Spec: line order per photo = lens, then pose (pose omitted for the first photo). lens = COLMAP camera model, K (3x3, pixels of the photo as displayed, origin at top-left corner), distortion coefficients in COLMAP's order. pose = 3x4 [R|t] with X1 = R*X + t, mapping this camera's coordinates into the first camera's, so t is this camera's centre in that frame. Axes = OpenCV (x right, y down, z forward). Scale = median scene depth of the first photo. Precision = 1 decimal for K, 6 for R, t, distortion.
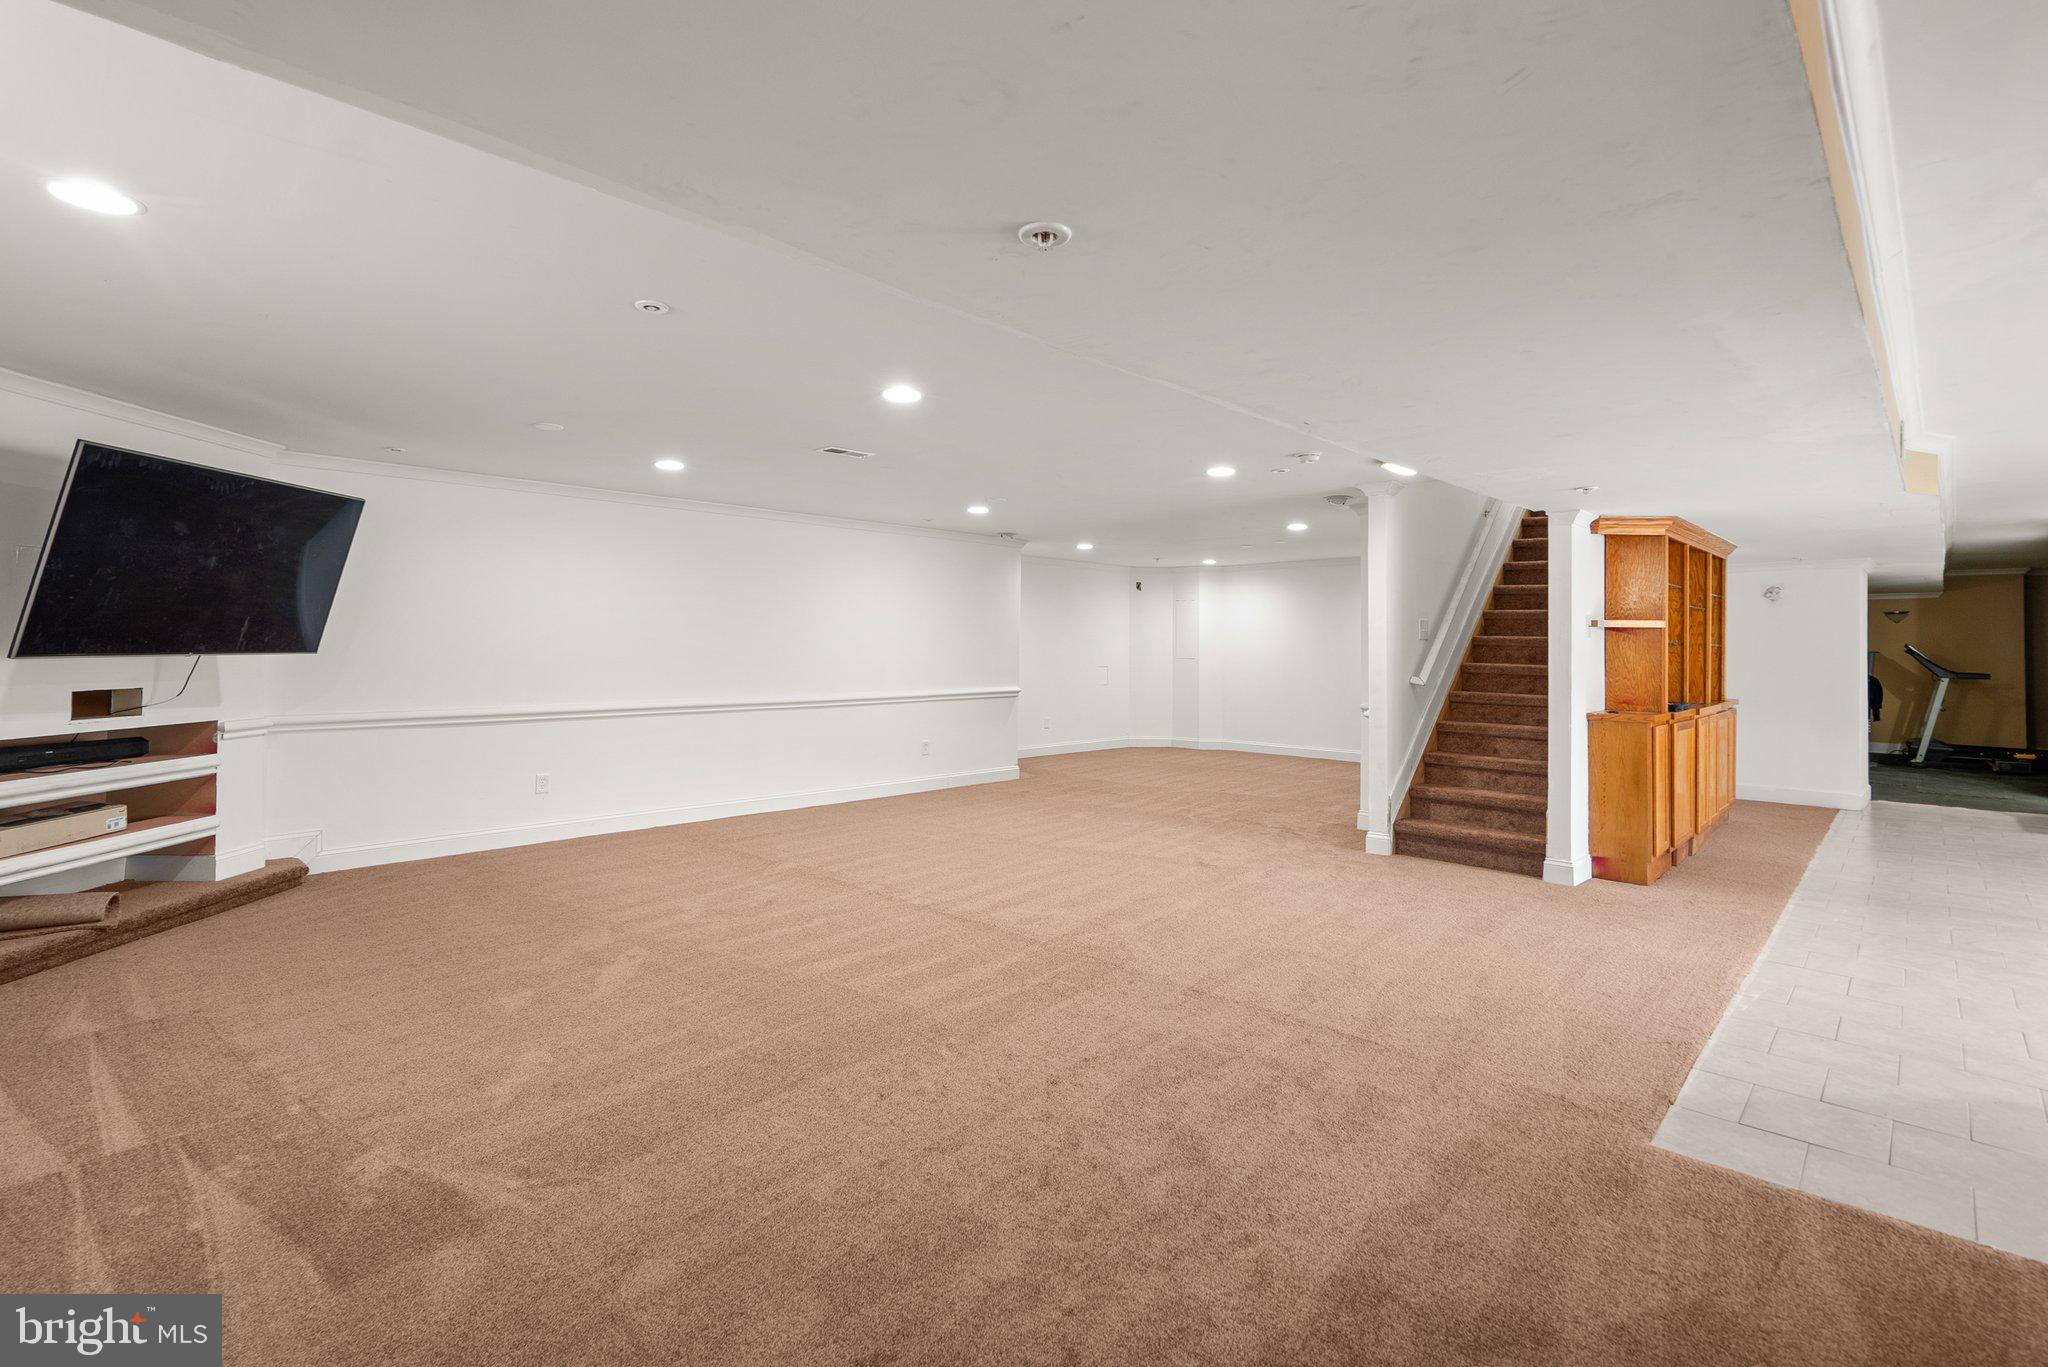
lens RADIAL K [[945.3, 0, 1007.6], [0, 945.3, 645.8], [0, 0, 1]] dist [-0.002991, 0.003733]
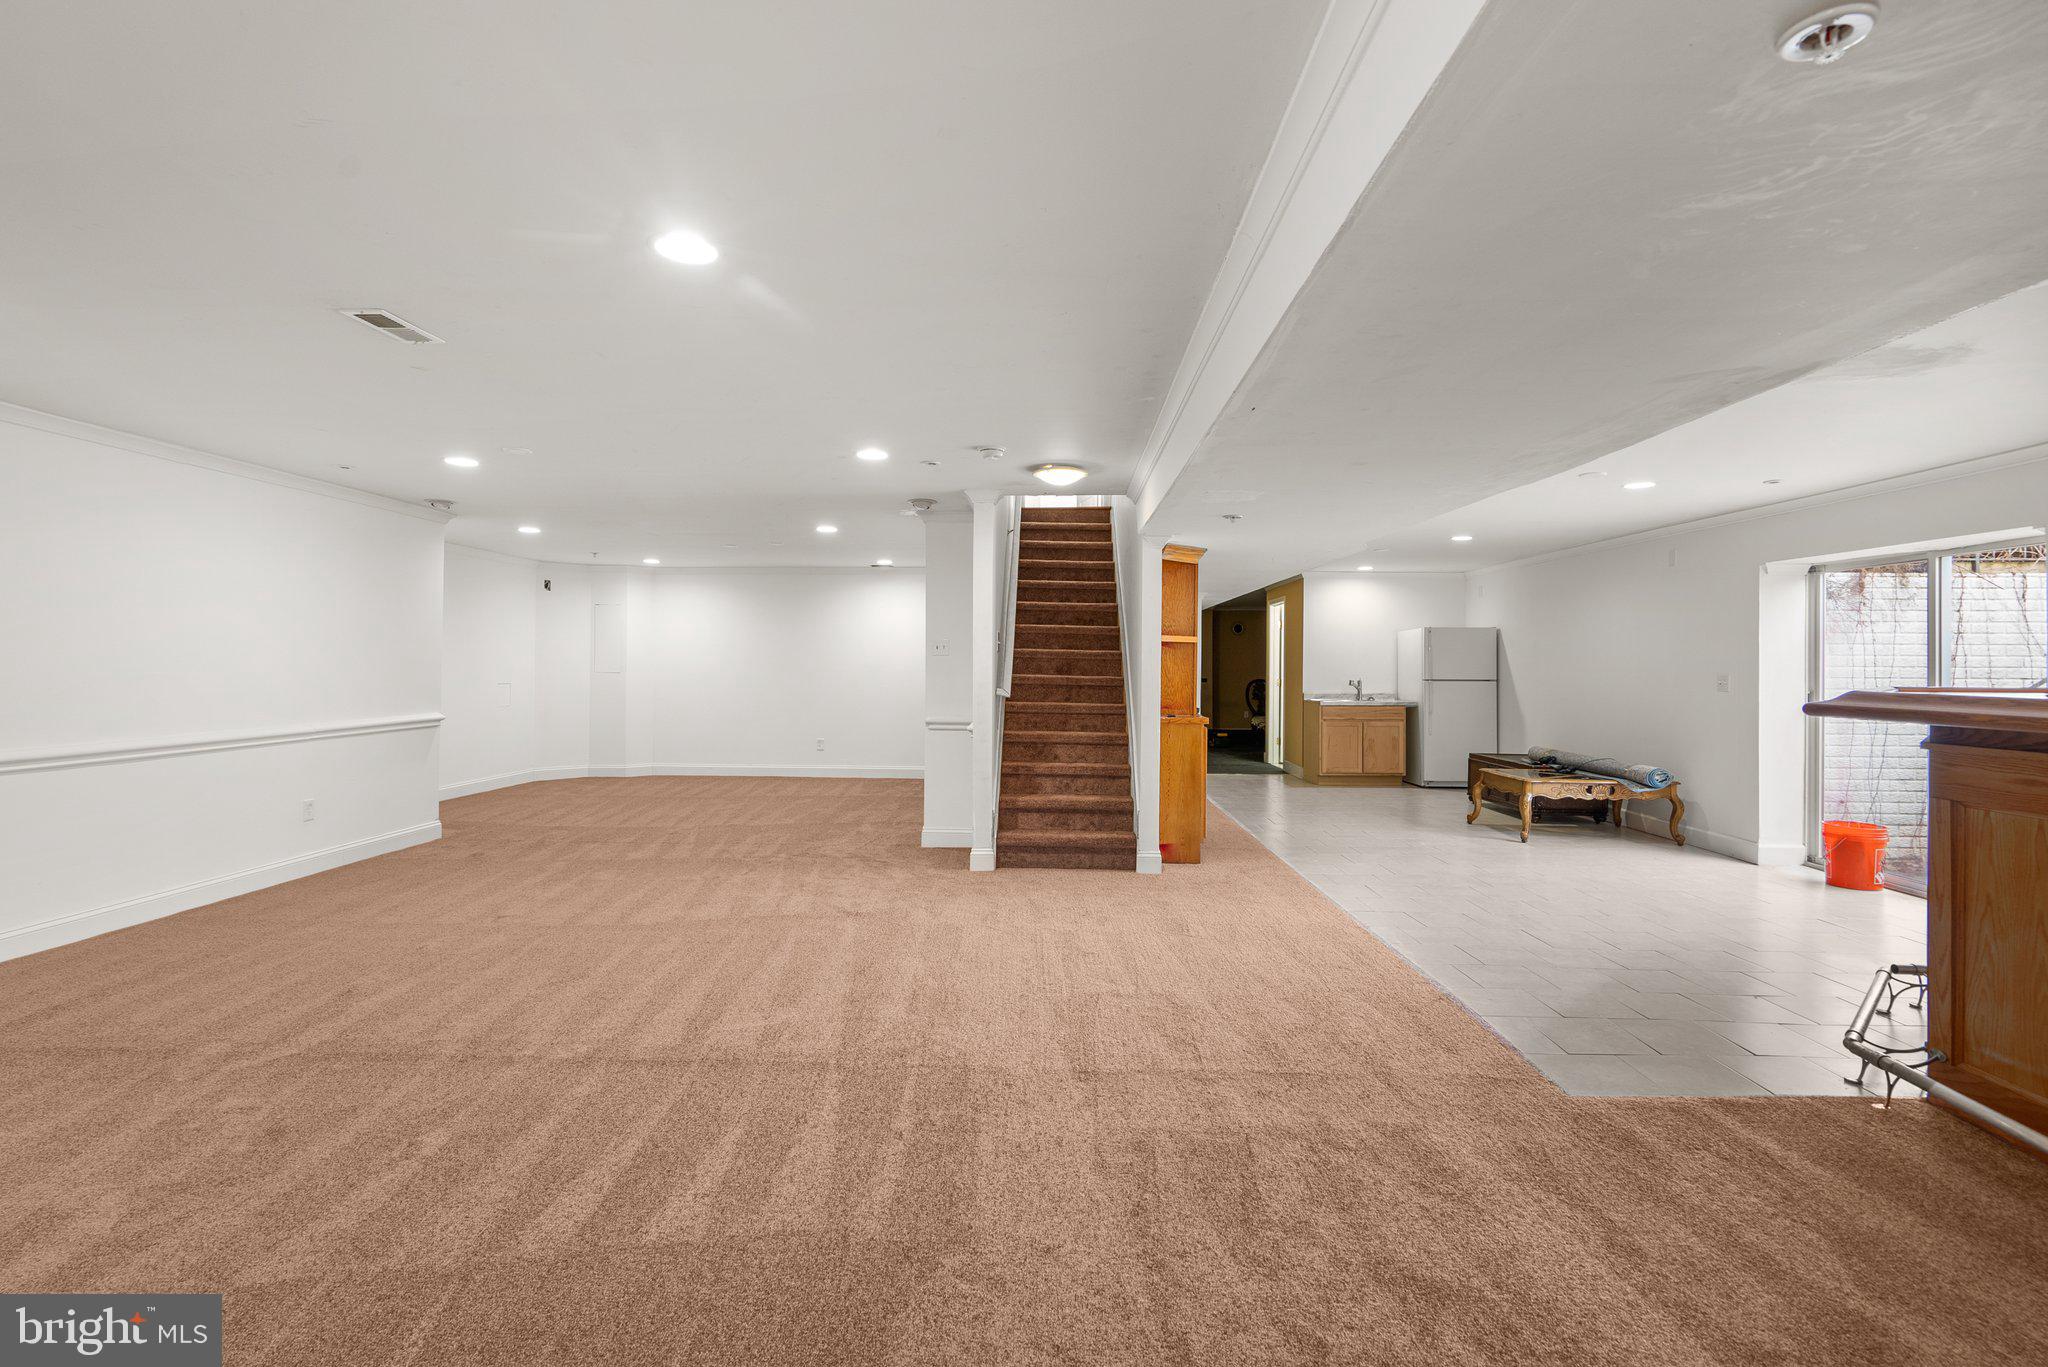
lens RADIAL K [[945.3, 0, 1015.5], [0, 945.3, 658.4], [0, 0, 1]] dist [-0.002991, 0.003733]
pose [[0.737822, 0.001108, 0.674994, -0.266586], [-0.001690, 0.999999, 0.000206, 0.000704], [-0.674993, -0.001292, 0.737823, 0.280034]]
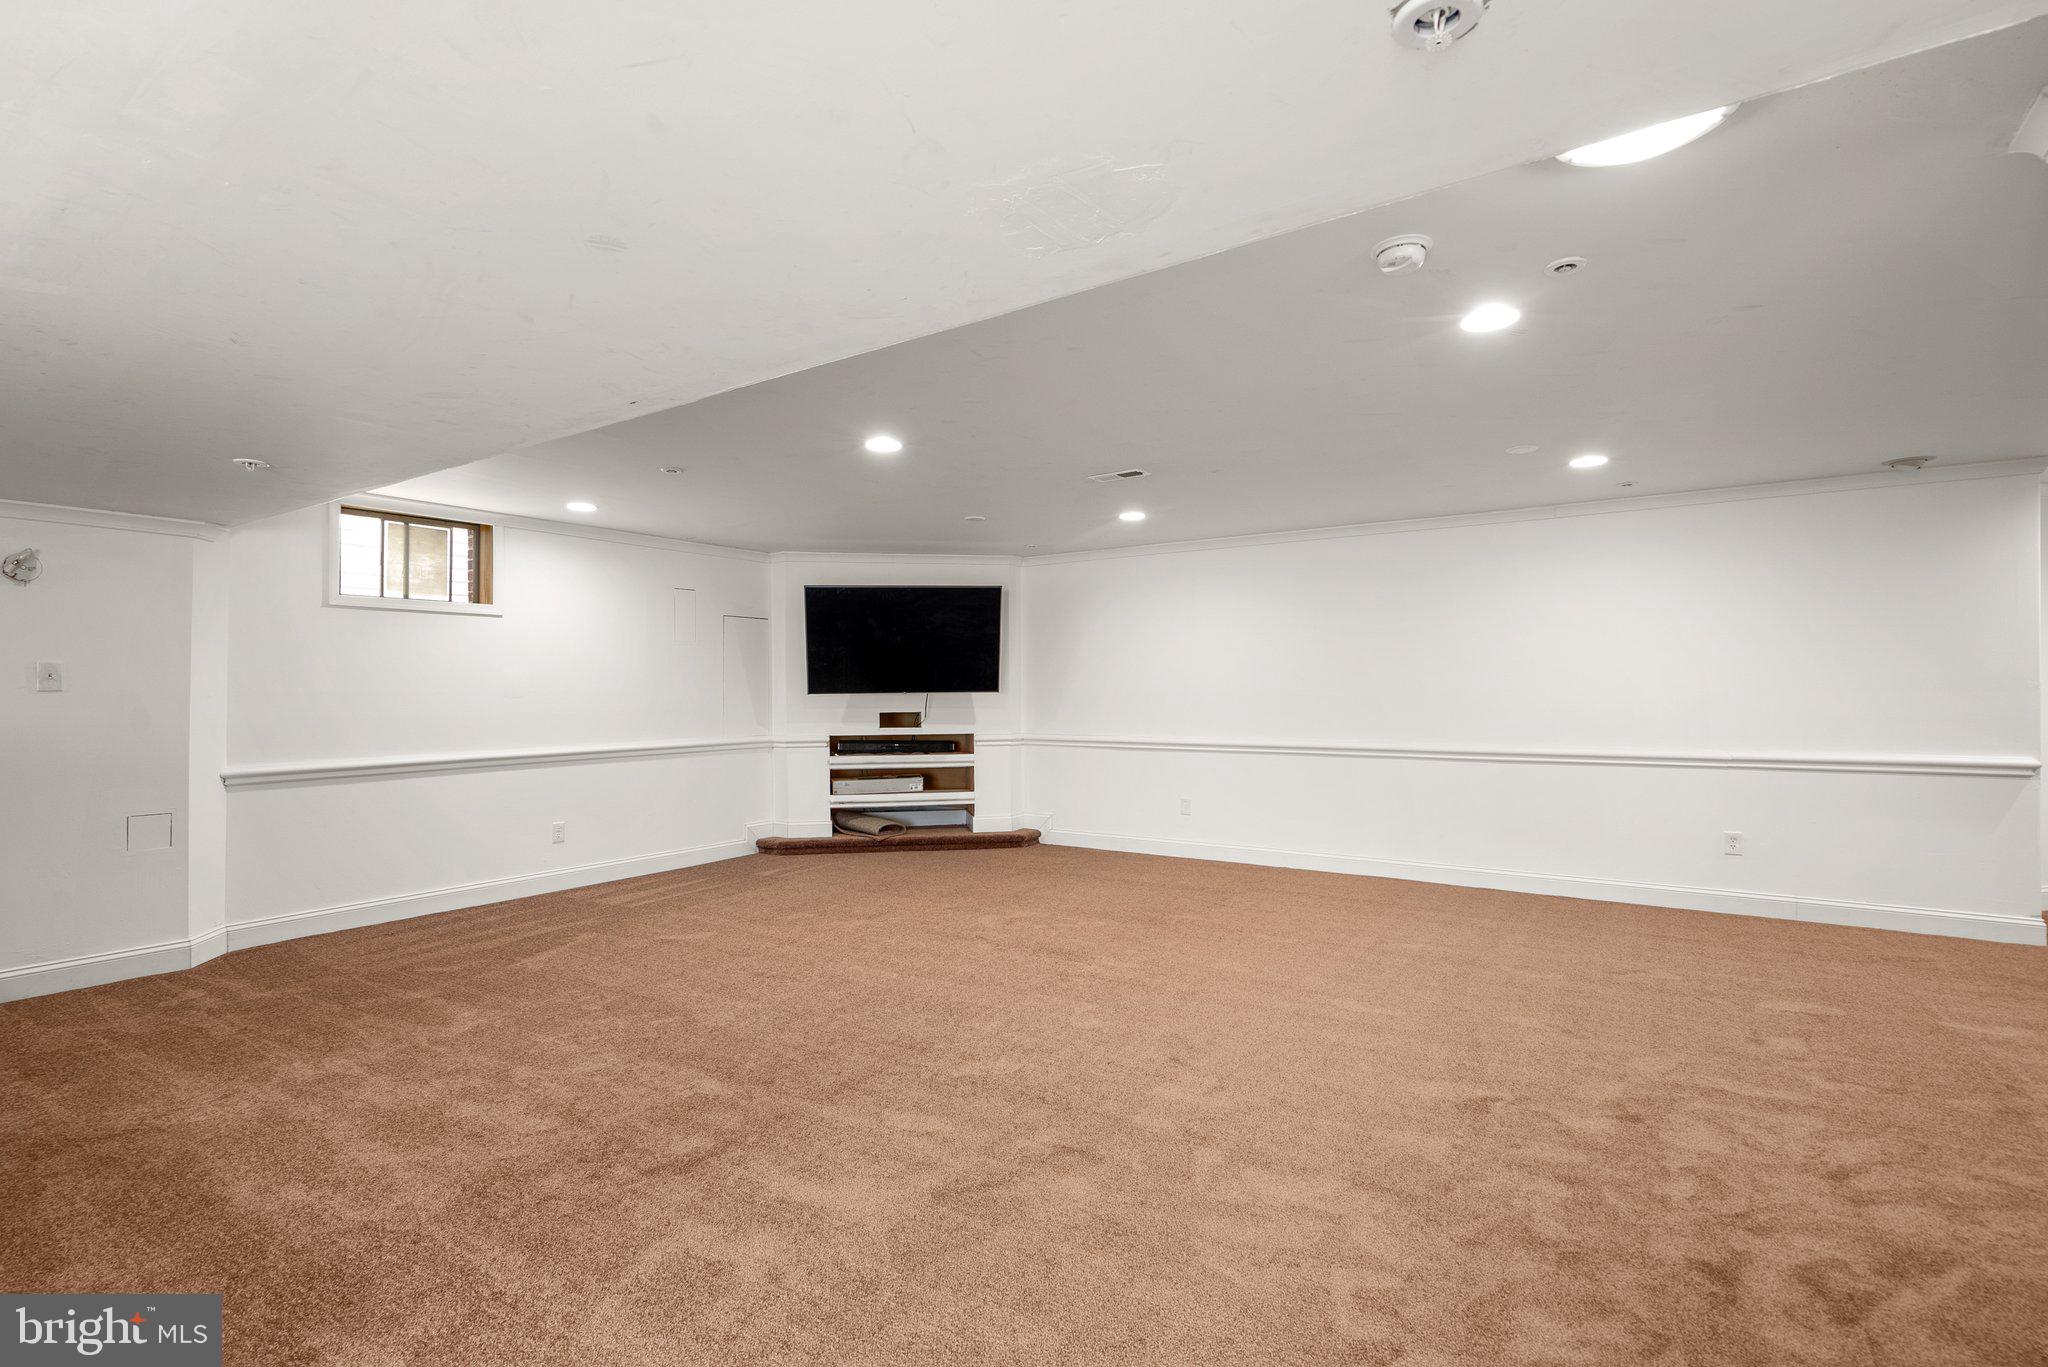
lens RADIAL K [[945.3, 0, 1007.0], [0, 945.3, 683.4], [0, 0, 1]] dist [-0.002991, 0.003733]
pose [[0.189096, -0.008617, -0.981921, 0.682286], [0.011221, 0.999915, -0.006614, 0.004153], [0.981895, -0.009768, 0.189176, 0.661273]]
